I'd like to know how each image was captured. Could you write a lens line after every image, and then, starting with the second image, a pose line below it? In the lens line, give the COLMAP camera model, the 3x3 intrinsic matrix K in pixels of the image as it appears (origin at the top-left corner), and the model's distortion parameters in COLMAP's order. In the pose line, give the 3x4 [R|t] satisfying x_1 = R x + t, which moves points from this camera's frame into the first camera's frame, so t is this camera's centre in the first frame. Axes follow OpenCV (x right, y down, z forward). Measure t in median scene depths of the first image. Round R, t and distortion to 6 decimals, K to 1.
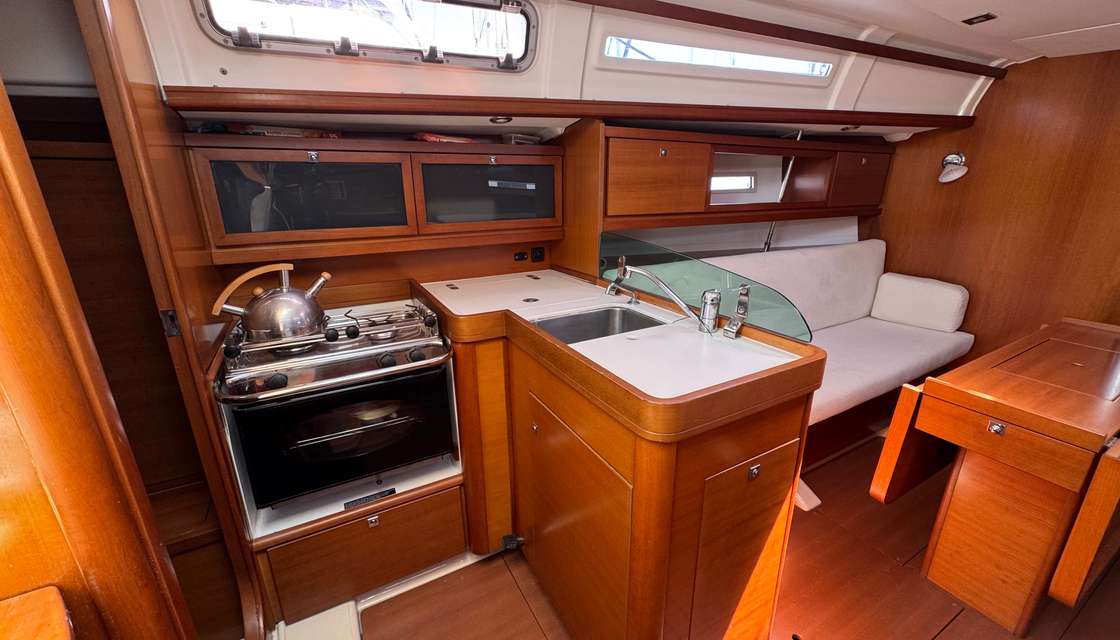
lens RADIAL K [[442.8, 0, 562.3], [0, 442.8, 318.5], [0, 0, 1]] dist [-0.001230, 0.000069]
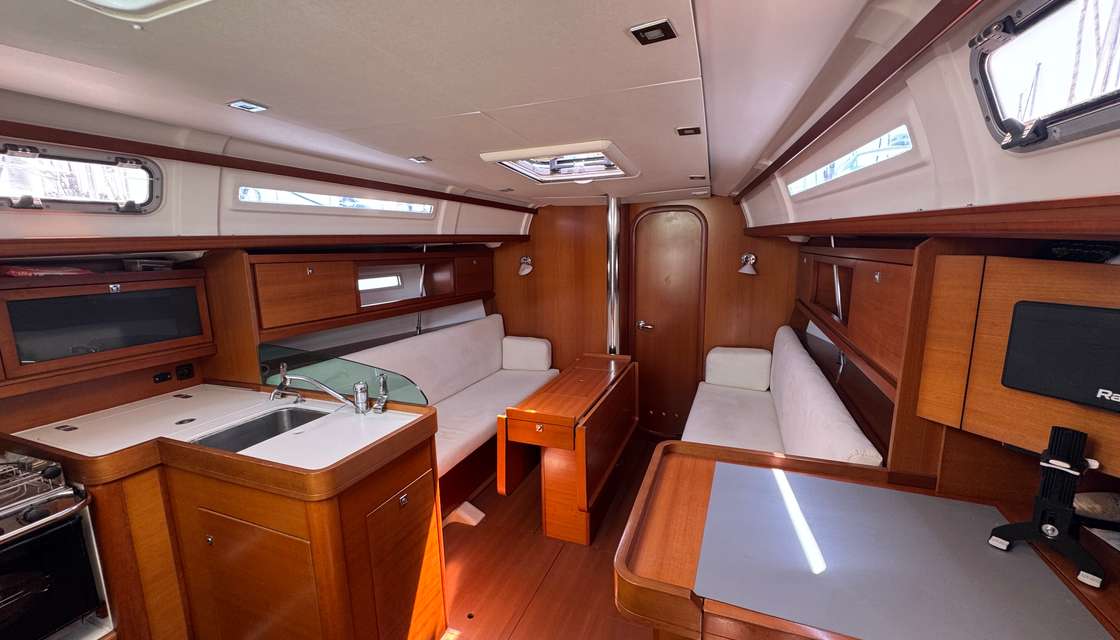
lens RADIAL K [[442.8, 0, 562.3], [0, 442.8, 318.5], [0, 0, 1]] dist [-0.001230, 0.000069]
pose [[0.774683, -0.111136, 0.622507, -0.006750], [0.205636, 0.975204, -0.081802, -0.011006], [-0.597980, 0.191380, 0.778327, -0.380572]]
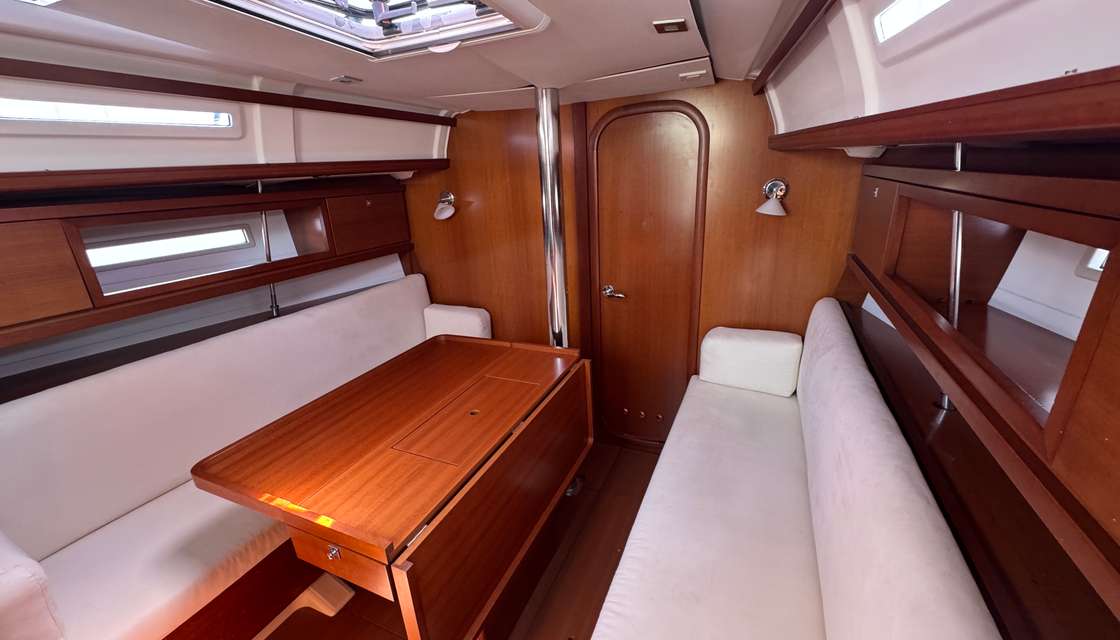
lens RADIAL K [[442.8, 0, 562.3], [0, 442.8, 318.5], [0, 0, 1]] dist [-0.001230, 0.000069]
pose [[0.801422, -0.223579, 0.554738, 0.681659], [0.223019, 0.972320, 0.069687, -0.130343], [-0.554964, 0.067869, 0.829101, -0.048790]]
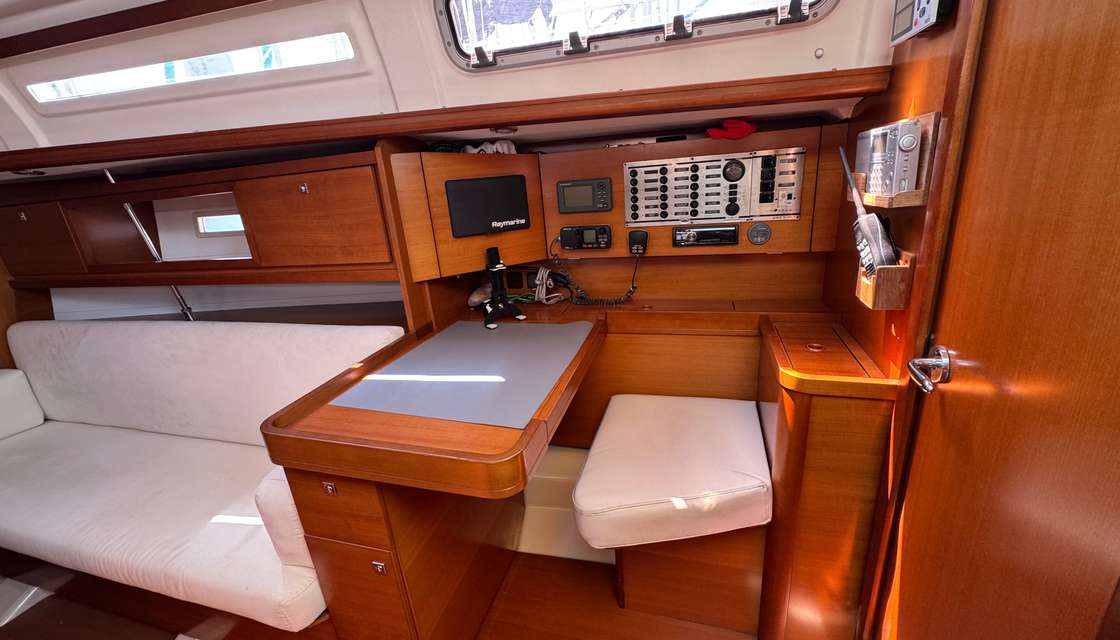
lens RADIAL K [[442.8, 0, 562.3], [0, 442.8, 318.5], [0, 0, 1]] dist [-0.001230, 0.000069]
pose [[-0.694059, -0.162321, 0.701380, -0.026373], [0.302552, 0.818272, 0.488767, -0.097299], [-0.653257, 0.551437, -0.518819, 0.169342]]
